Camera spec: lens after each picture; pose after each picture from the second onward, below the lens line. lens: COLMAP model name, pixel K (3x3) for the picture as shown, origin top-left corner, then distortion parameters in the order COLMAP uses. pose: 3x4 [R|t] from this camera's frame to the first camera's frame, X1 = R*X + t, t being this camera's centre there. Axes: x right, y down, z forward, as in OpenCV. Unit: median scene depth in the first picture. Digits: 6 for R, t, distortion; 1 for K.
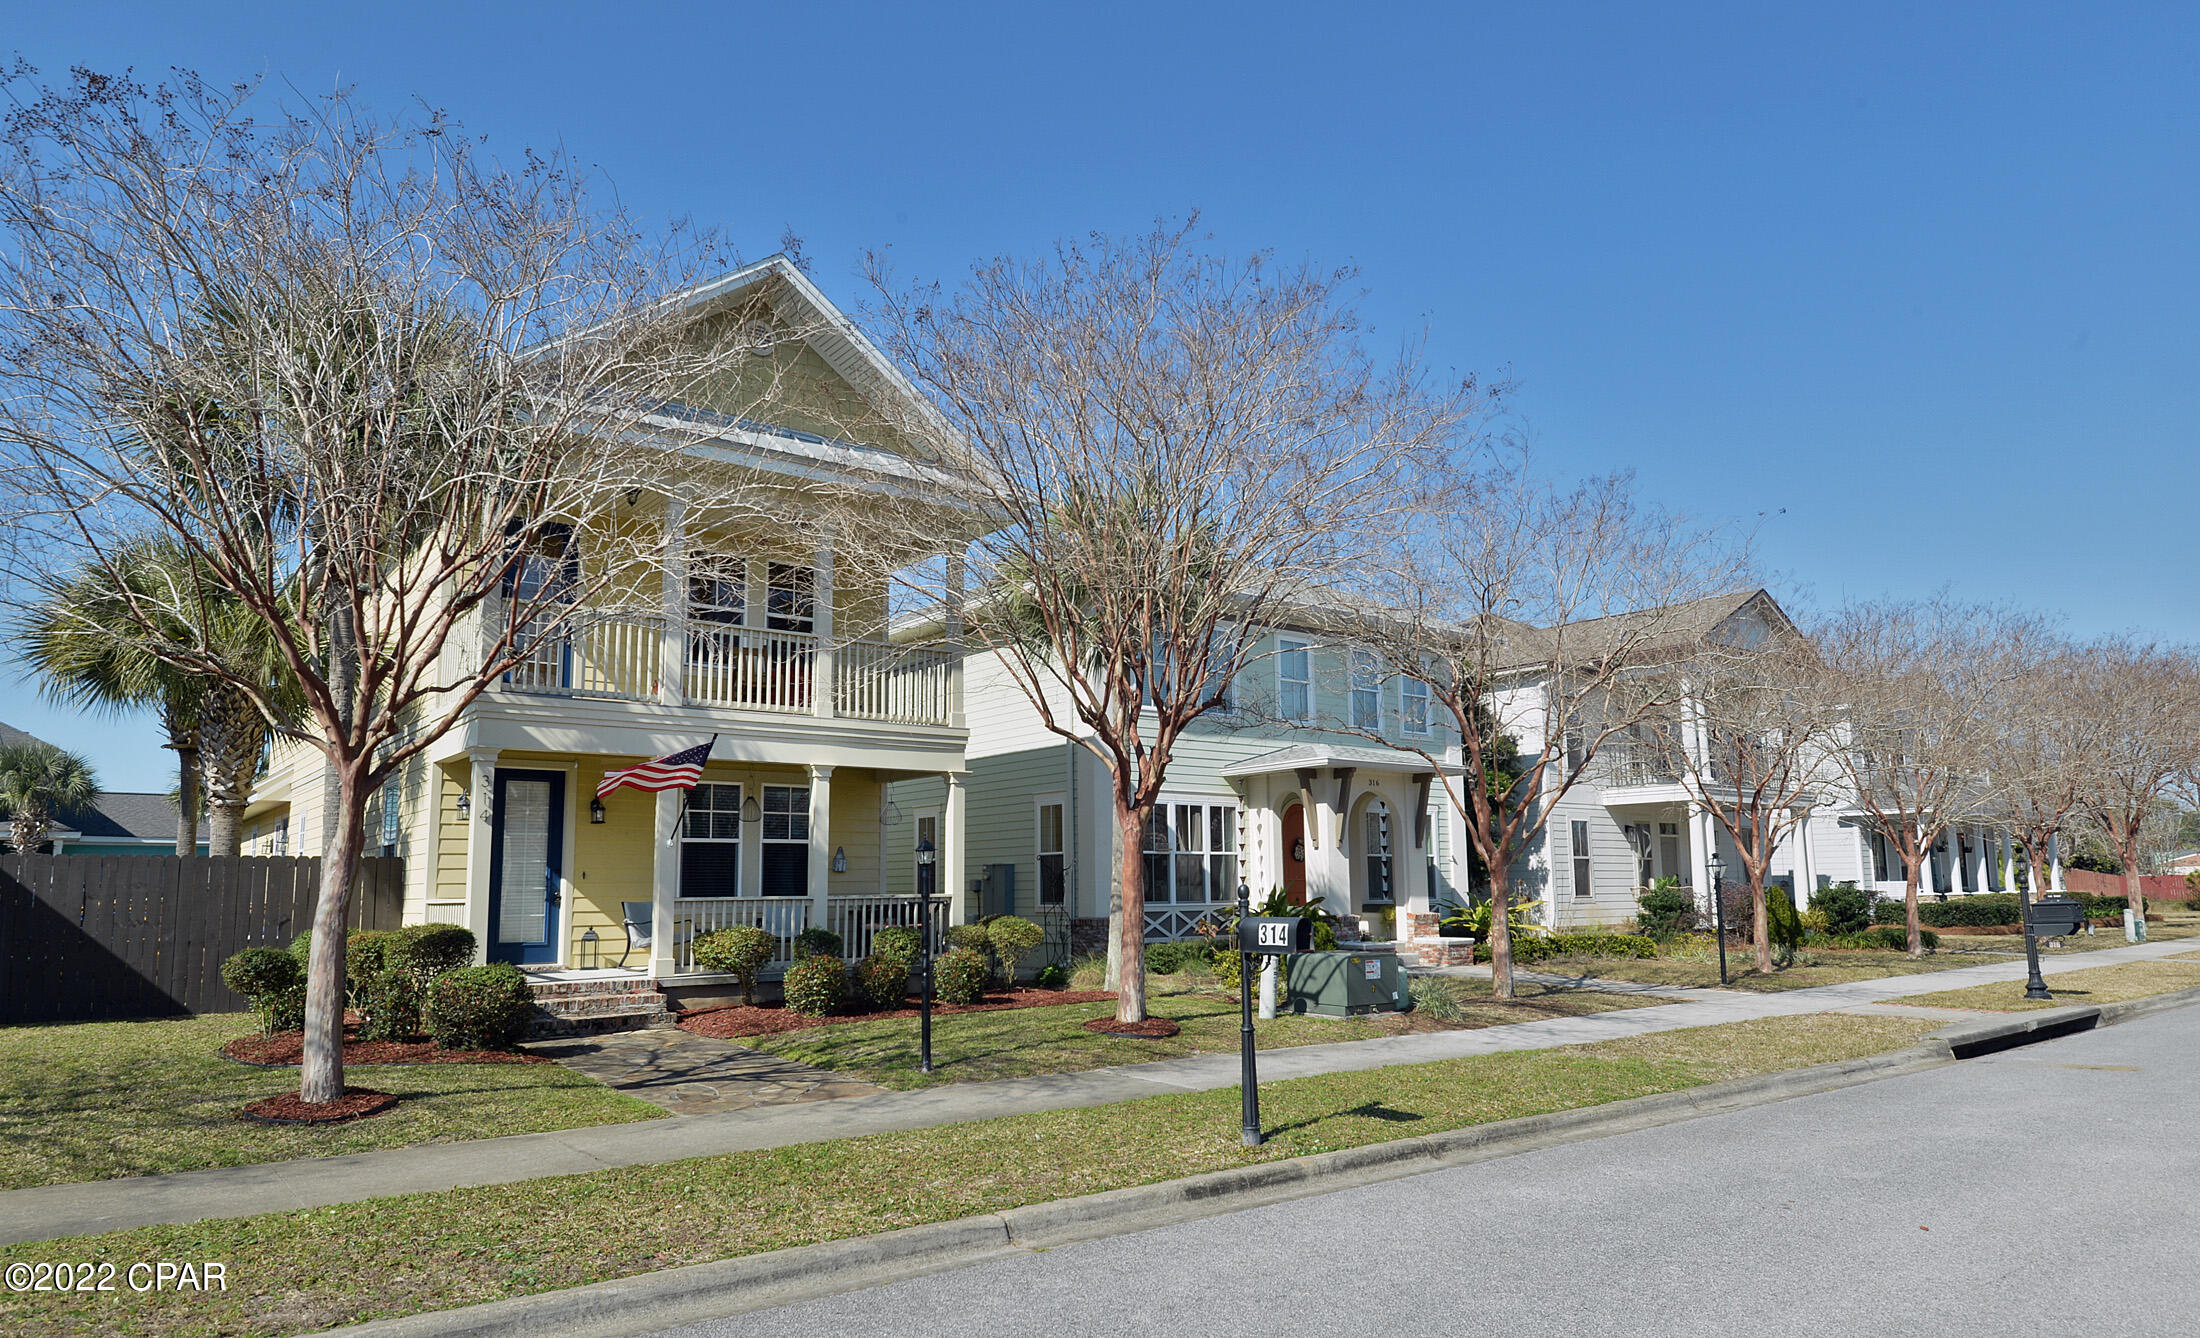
lens RADIAL K [[1338.6, 0, 1098.2], [0, 1338.6, 714.5], [0, 0, 1]] dist [0.005362, -0.020603]
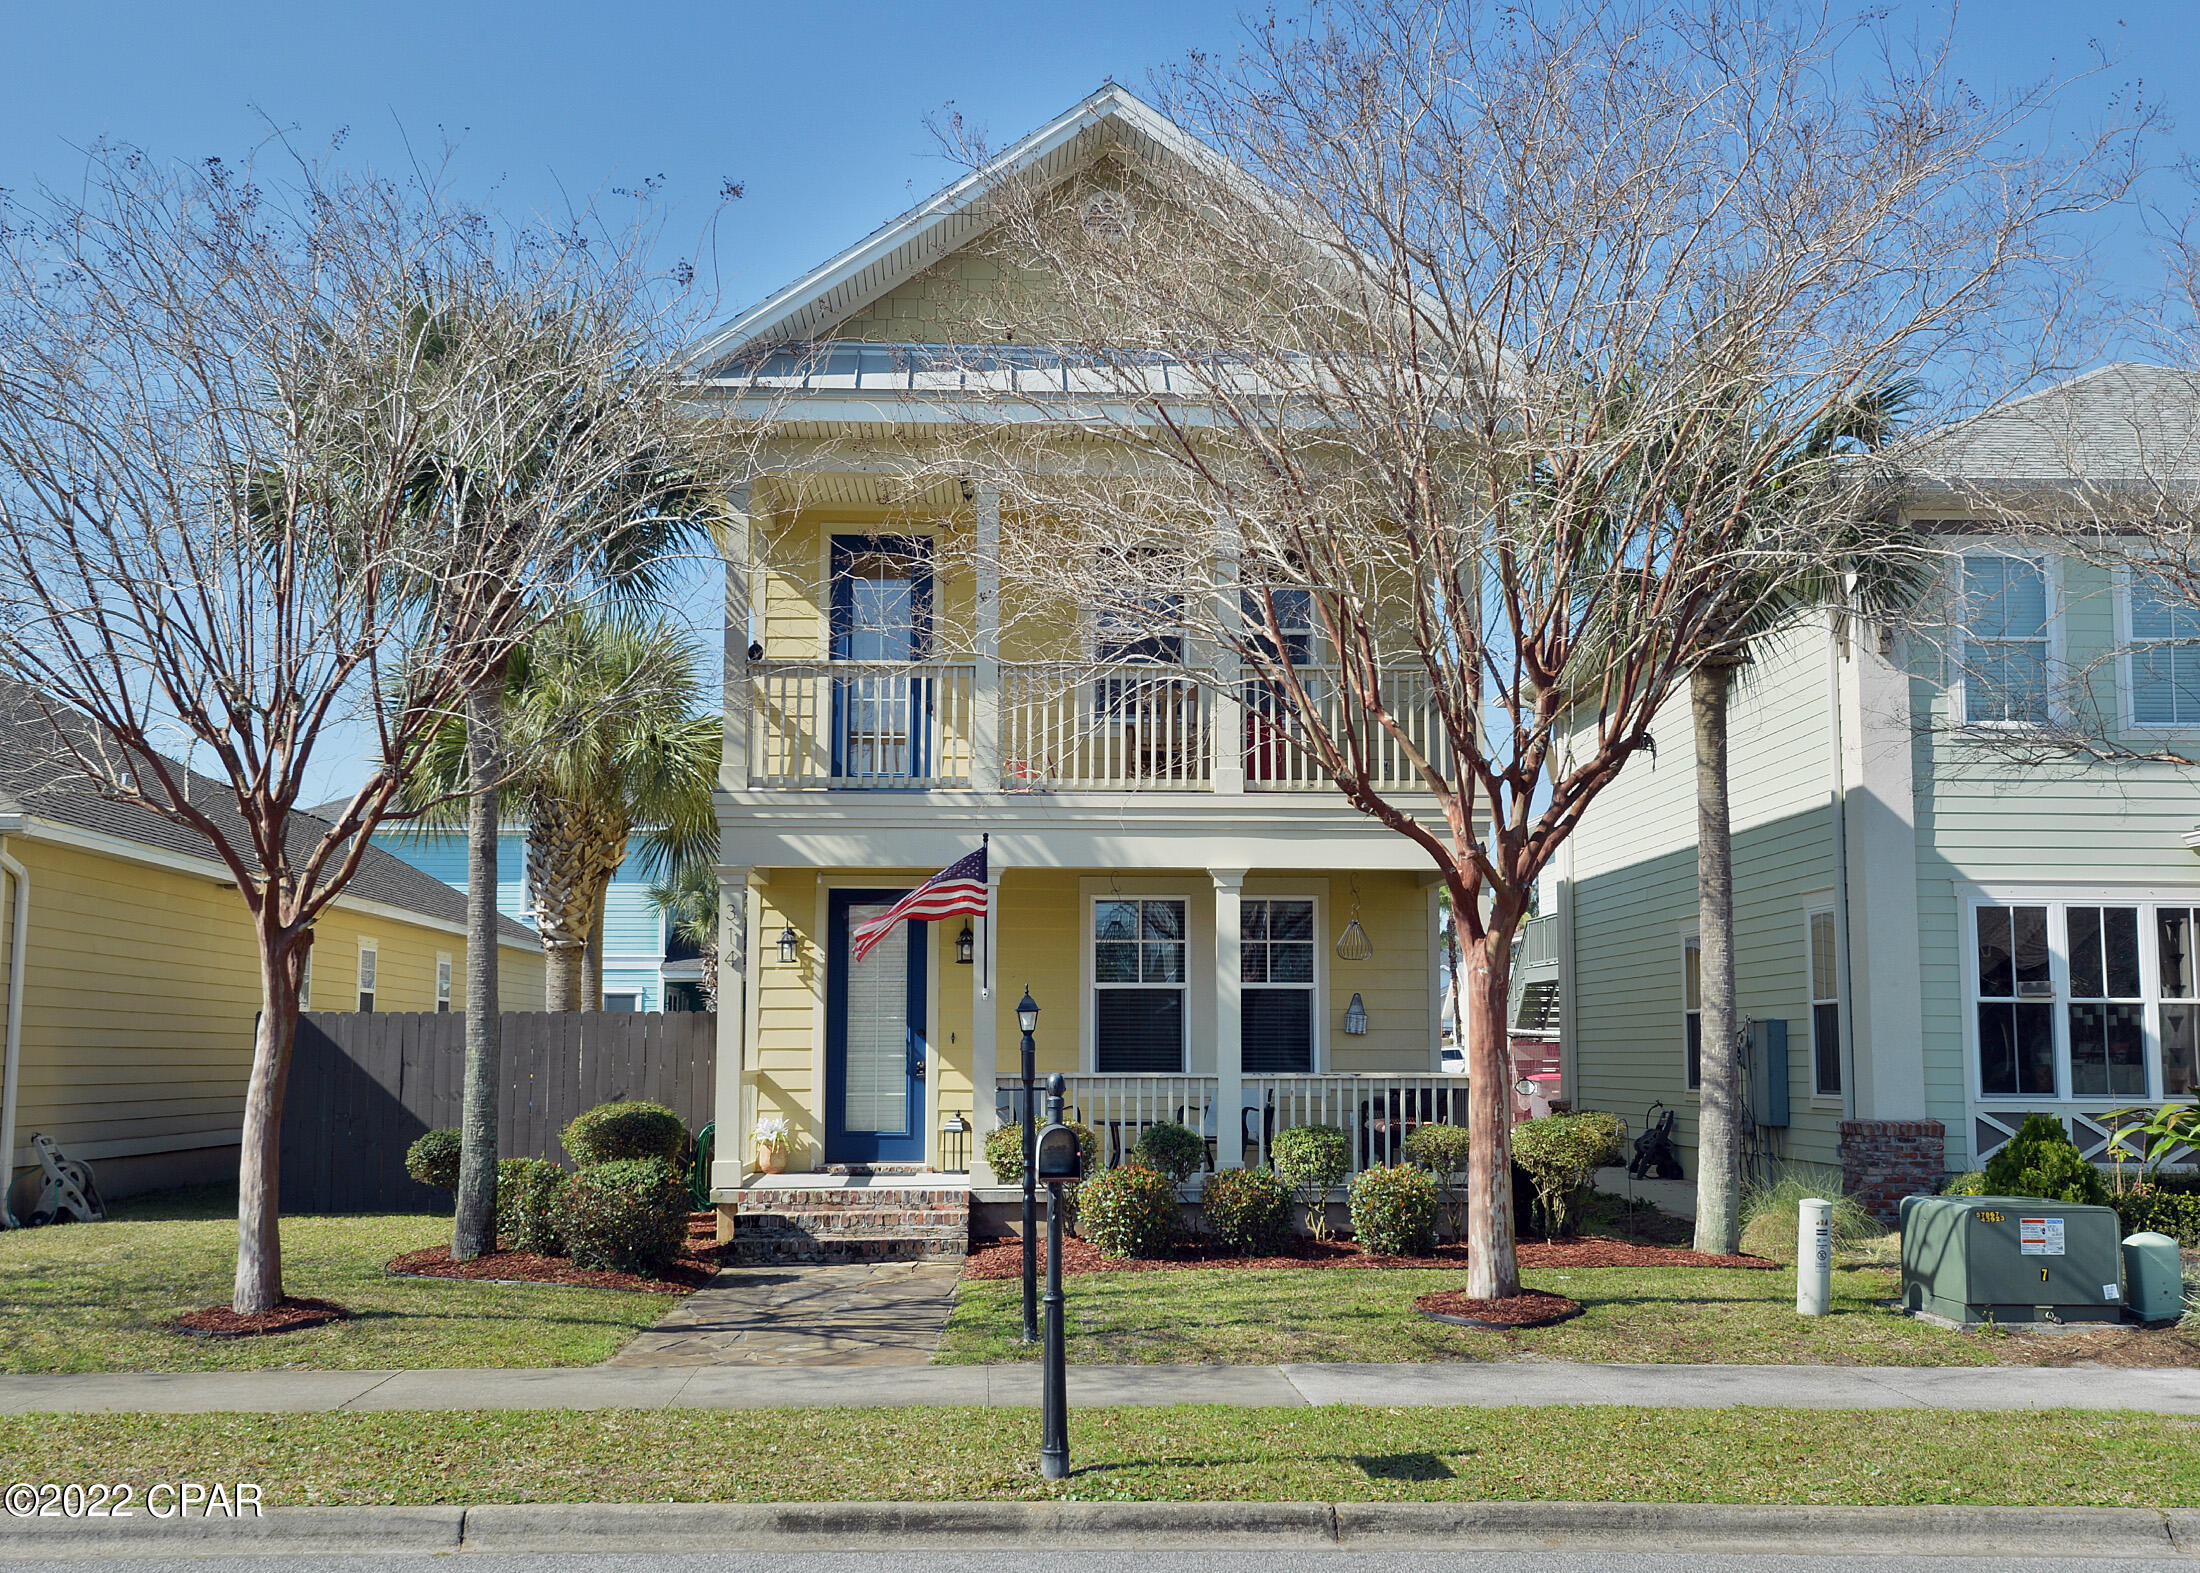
lens RADIAL K [[2367.5, 0, 1103.5], [0, 2367.5, 779.2], [0, 0, 1]] dist [0.047802, 0.013922]
pose [[0.814140, -0.056155, -0.577948, 0.407063], [0.066144, 0.997803, -0.003774, -0.004401], [0.576890, -0.035155, 0.816065, 0.045172]]
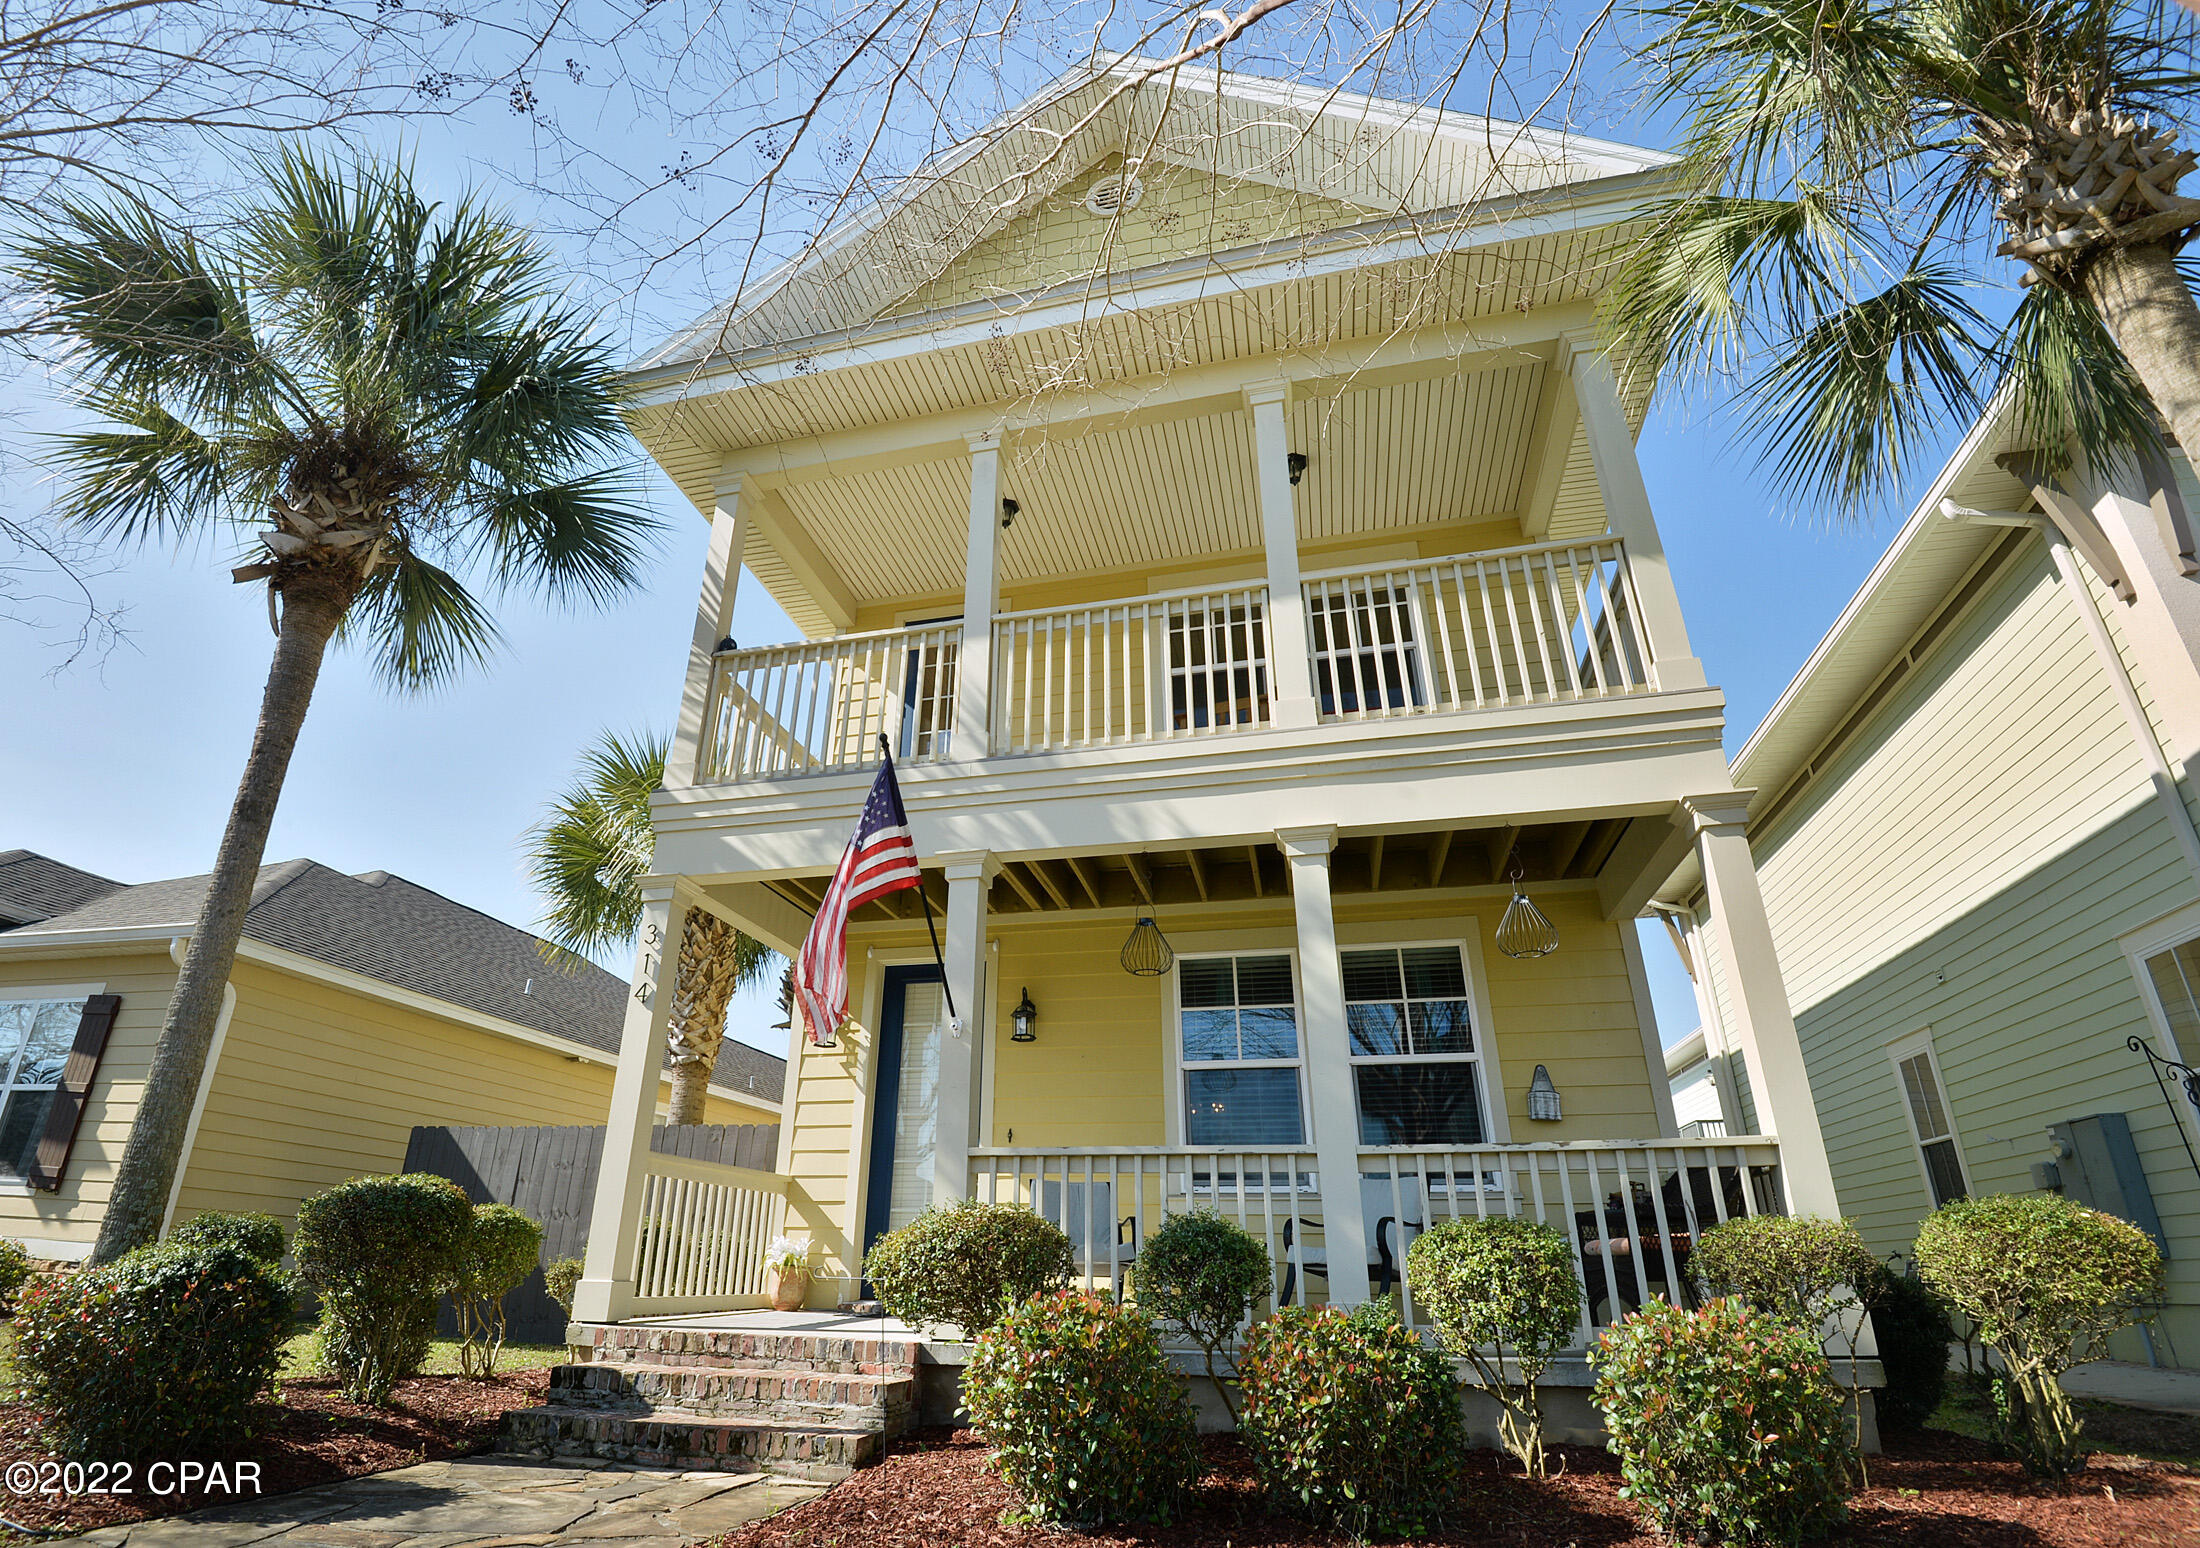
lens RADIAL K [[1076.9, 0, 1032.6], [0, 1076.9, 769.1], [0, 0, 1]] dist [-0.014970, -0.023059]
pose [[0.604564, -0.316344, -0.731046, 0.001740], [0.079753, 0.937185, -0.339592, 0.132391], [0.792554, 0.147002, 0.591818, 0.730599]]
